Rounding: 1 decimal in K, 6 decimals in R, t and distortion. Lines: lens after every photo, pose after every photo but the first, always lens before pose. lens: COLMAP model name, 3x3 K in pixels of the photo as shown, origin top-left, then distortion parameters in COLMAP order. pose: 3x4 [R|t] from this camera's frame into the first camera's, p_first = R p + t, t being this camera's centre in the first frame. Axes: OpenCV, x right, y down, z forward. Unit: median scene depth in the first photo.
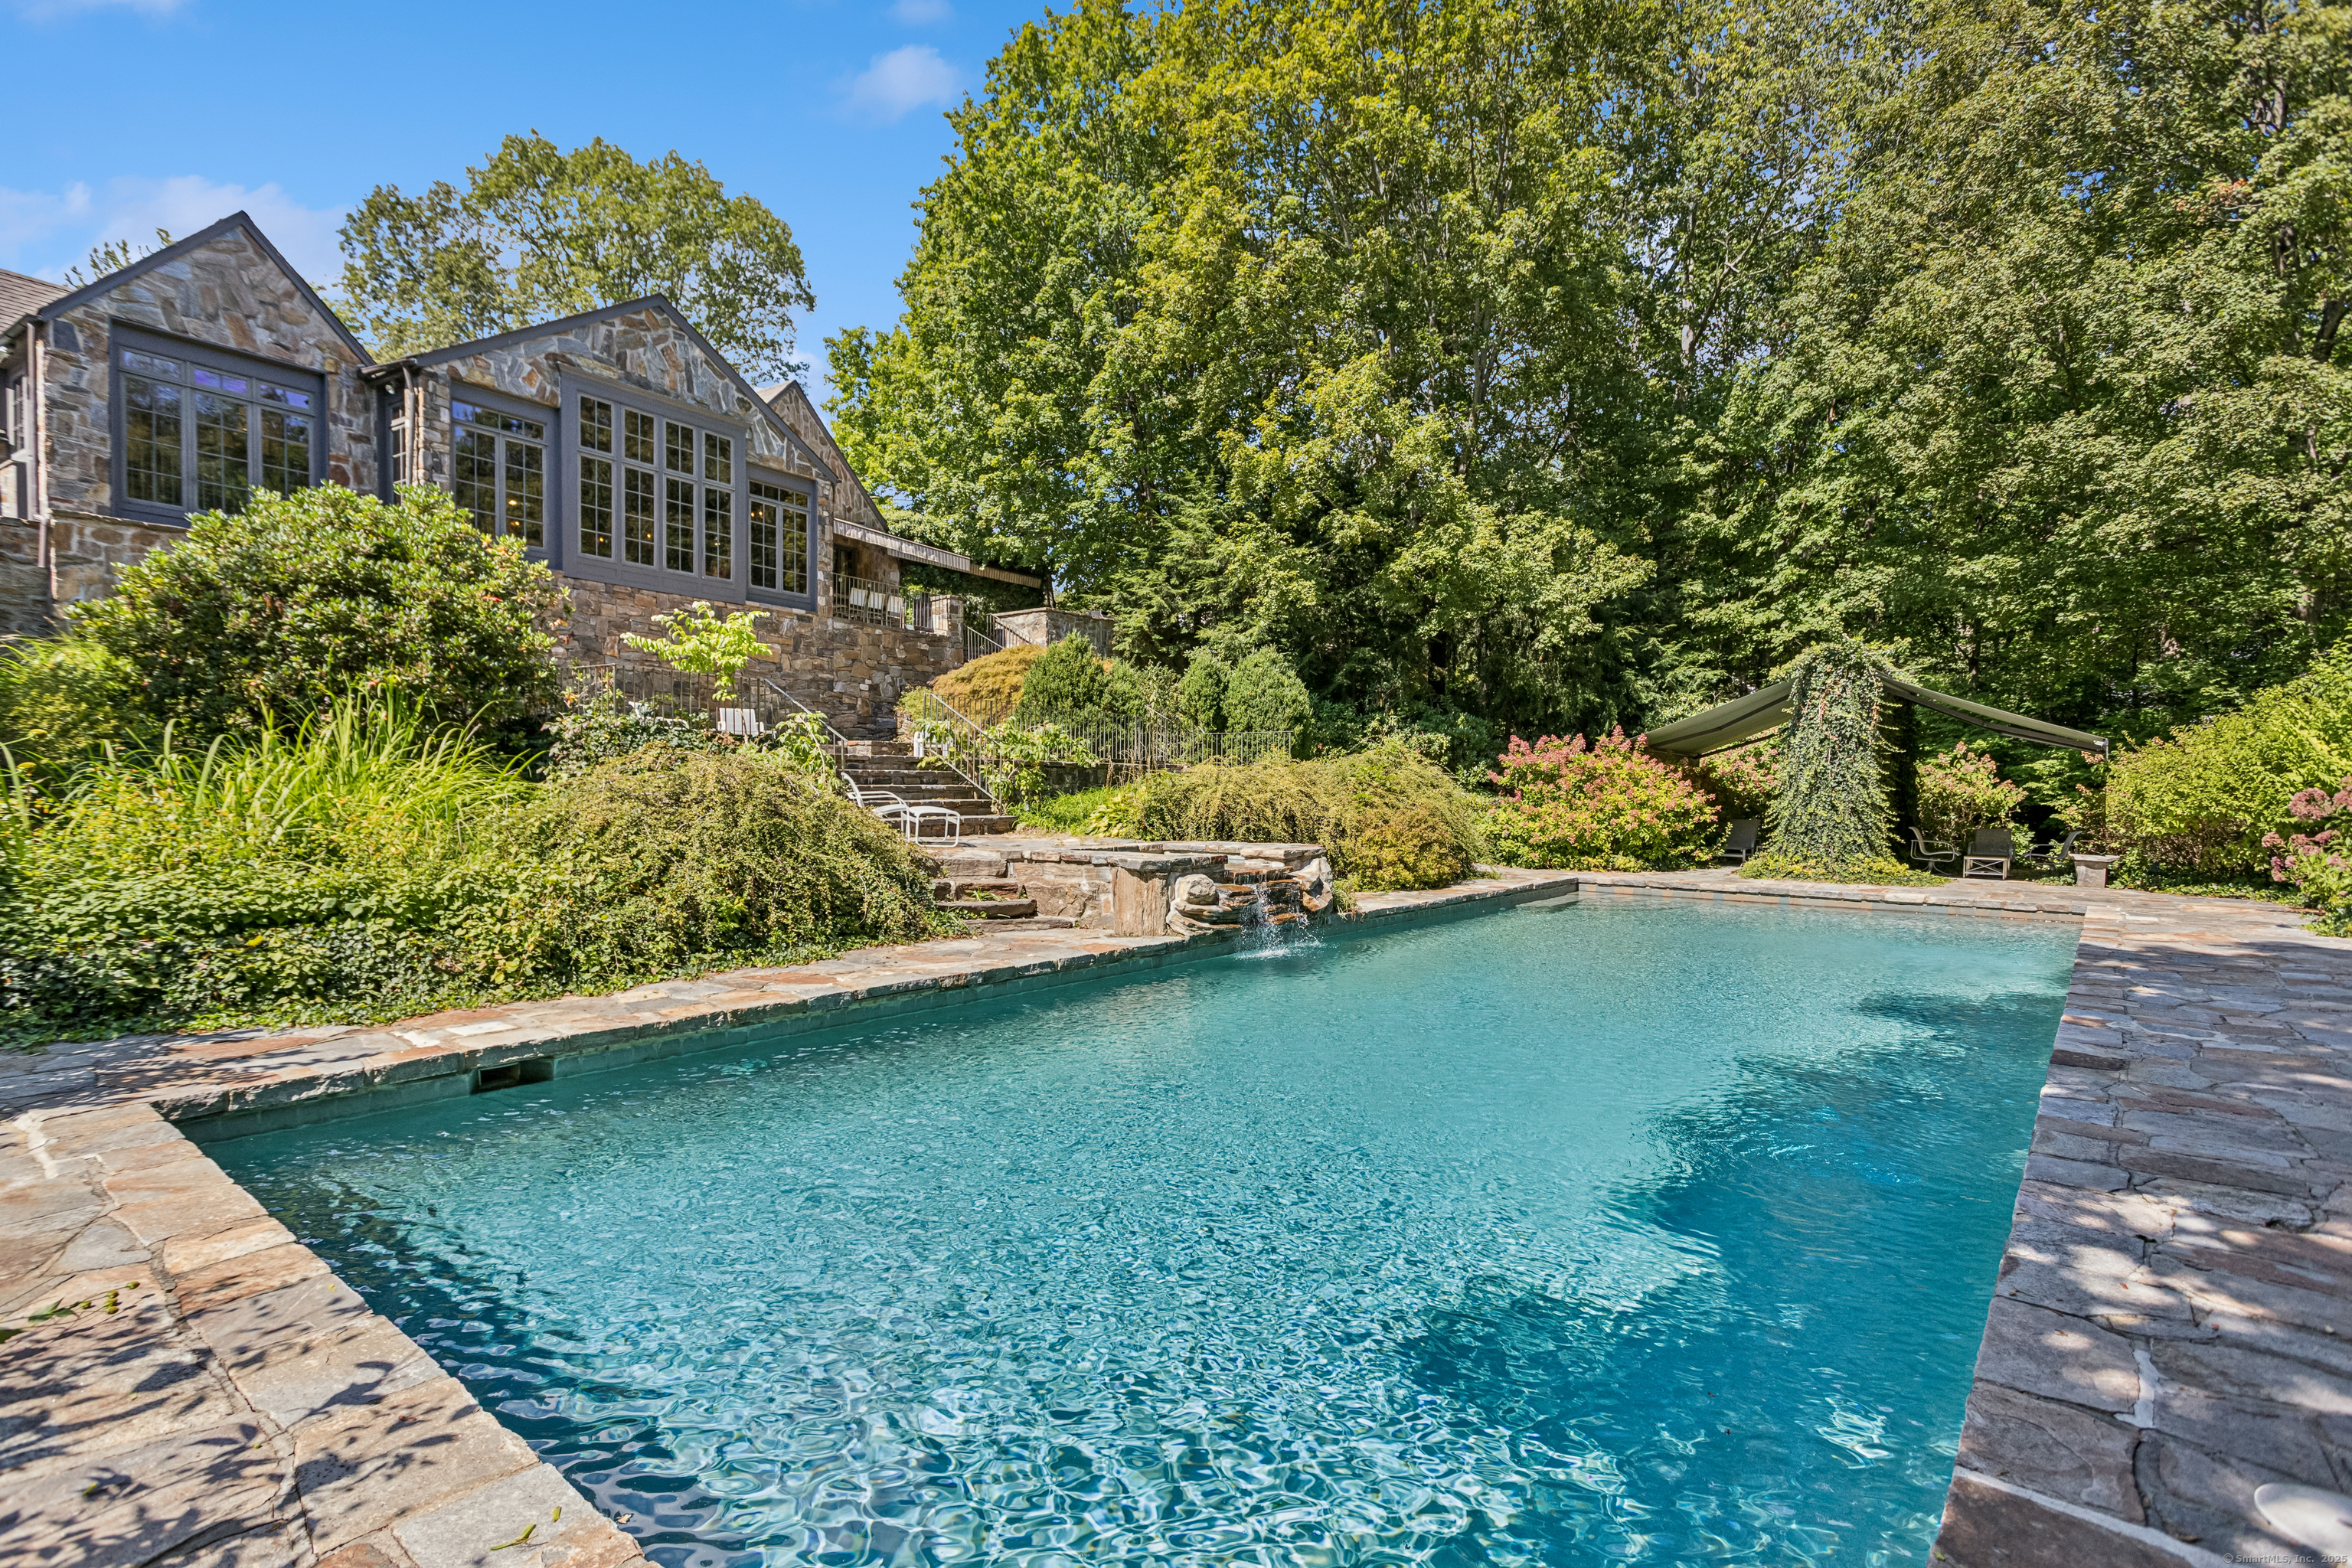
lens RADIAL K [[1115.5, 0, 1170.3], [0, 1115.5, 784.0], [0, 0, 1]] dist [-0.000551, 0.000238]
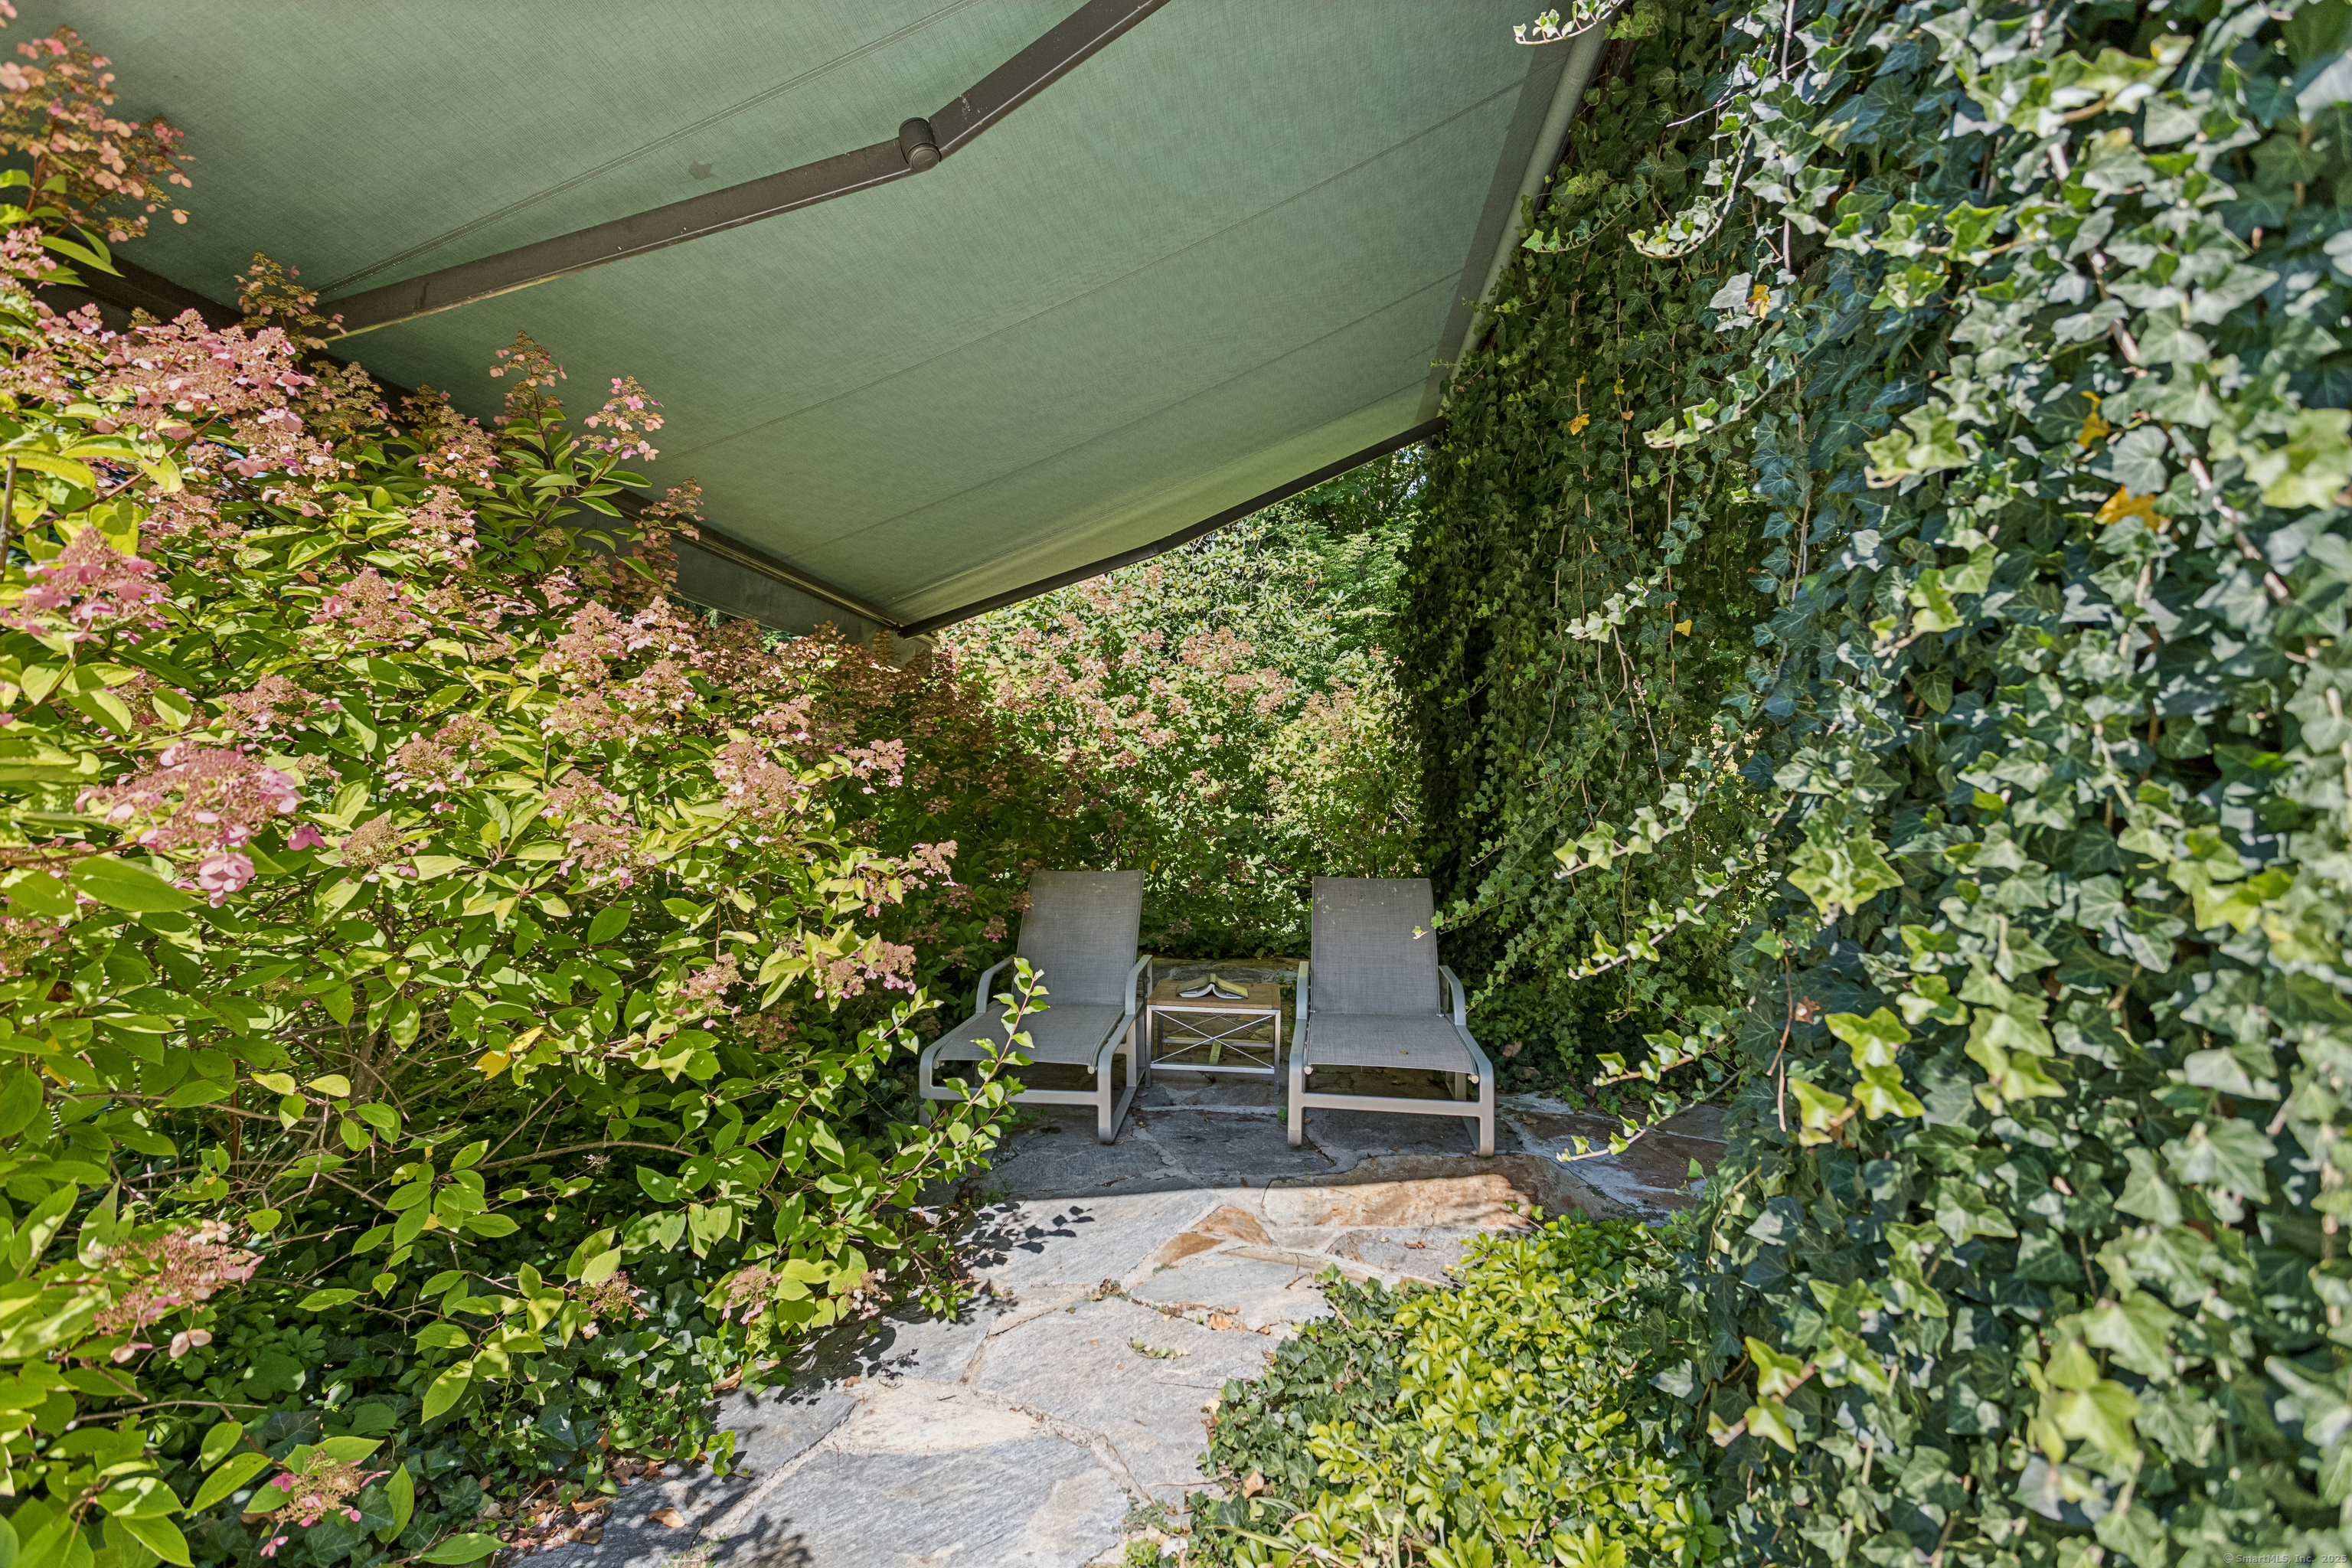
lens RADIAL K [[1115.5, 0, 1170.3], [0, 1115.5, 784.0], [0, 0, 1]] dist [-0.000551, 0.000238]
pose [[0.834160, -0.002879, 0.551515, 0.364457], [-0.000922, 0.999978, 0.006614, 0.010418], [-0.551522, -0.006026, 0.834139, 0.723860]]
